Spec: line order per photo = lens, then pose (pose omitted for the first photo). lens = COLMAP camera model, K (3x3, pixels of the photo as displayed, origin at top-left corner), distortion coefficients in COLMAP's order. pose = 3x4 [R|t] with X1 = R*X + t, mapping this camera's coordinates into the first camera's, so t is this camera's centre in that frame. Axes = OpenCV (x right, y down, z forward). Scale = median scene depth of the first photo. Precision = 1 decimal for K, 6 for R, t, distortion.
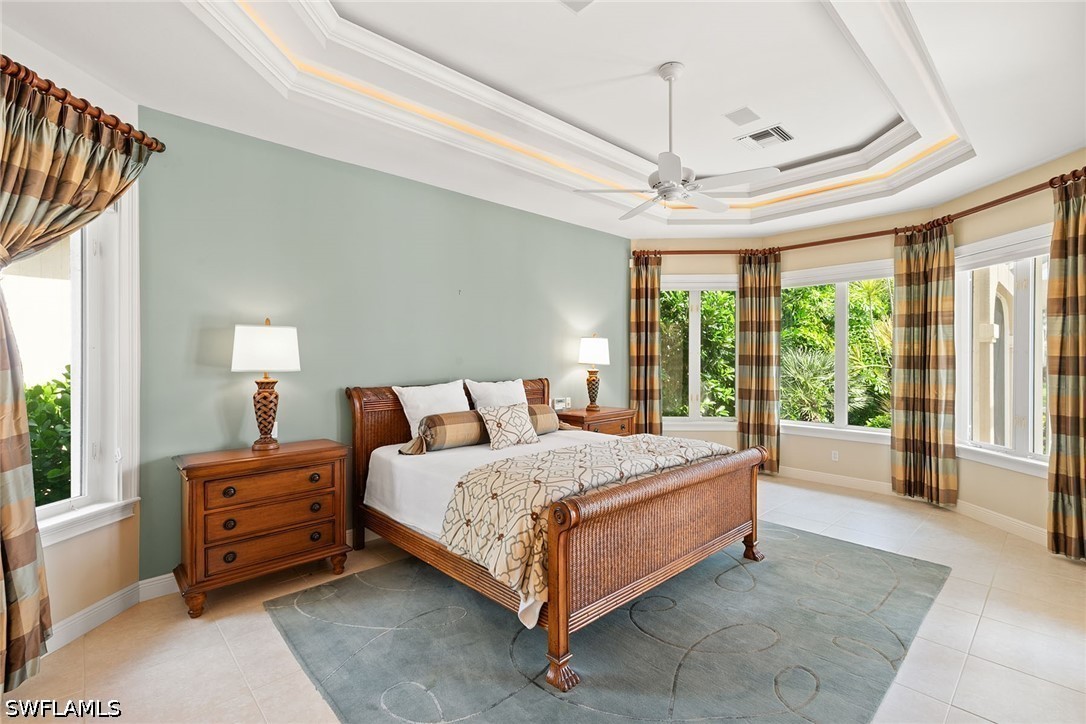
lens RADIAL K [[488.6, 0, 540.0], [0, 488.6, 358.4], [0, 0, 1]] dist [0.008990, -0.001736]
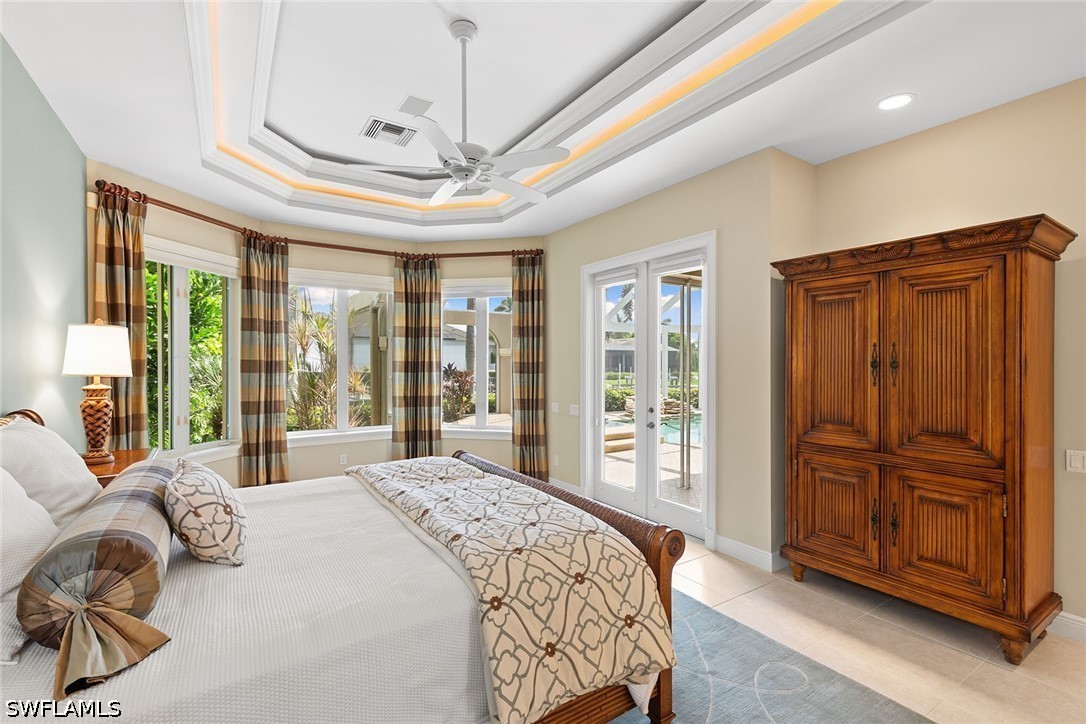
lens RADIAL K [[488.6, 0, 542.2], [0, 488.6, 364.2], [0, 0, 1]] dist [0.008990, -0.001736]
pose [[0.162431, -0.006179, 0.986700, -0.348646], [0.002242, 0.999980, 0.005893, -0.004080], [-0.986717, 0.001255, 0.162442, 0.449048]]
